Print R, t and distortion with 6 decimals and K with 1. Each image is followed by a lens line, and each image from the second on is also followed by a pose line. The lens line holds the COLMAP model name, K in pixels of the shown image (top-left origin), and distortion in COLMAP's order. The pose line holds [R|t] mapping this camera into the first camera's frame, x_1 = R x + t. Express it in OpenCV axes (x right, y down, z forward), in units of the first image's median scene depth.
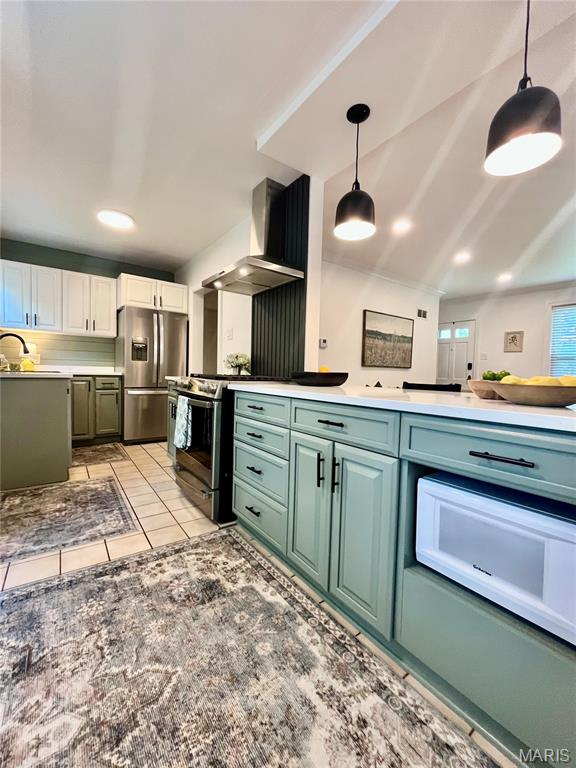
lens RADIAL K [[313.0, 0, 290.1], [0, 313.0, 382.0], [0, 0, 1]] dist [-0.002623, 0.000203]
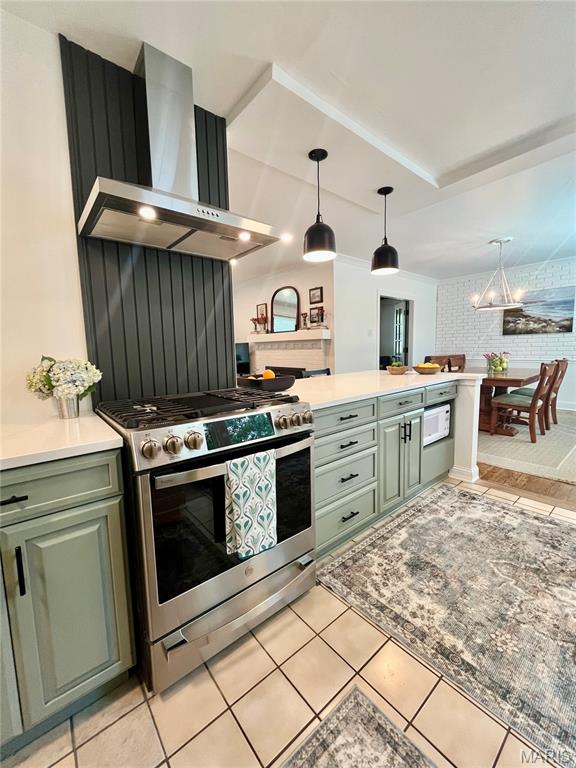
lens RADIAL K [[313.0, 0, 288.9], [0, 313.0, 382.5], [0, 0, 1]] dist [-0.002623, 0.000203]
pose [[-0.057640, -0.138445, 0.988691, -1.309815], [0.053510, 0.988486, 0.141536, -0.218744], [-0.996902, 0.061063, -0.049568, 1.513544]]
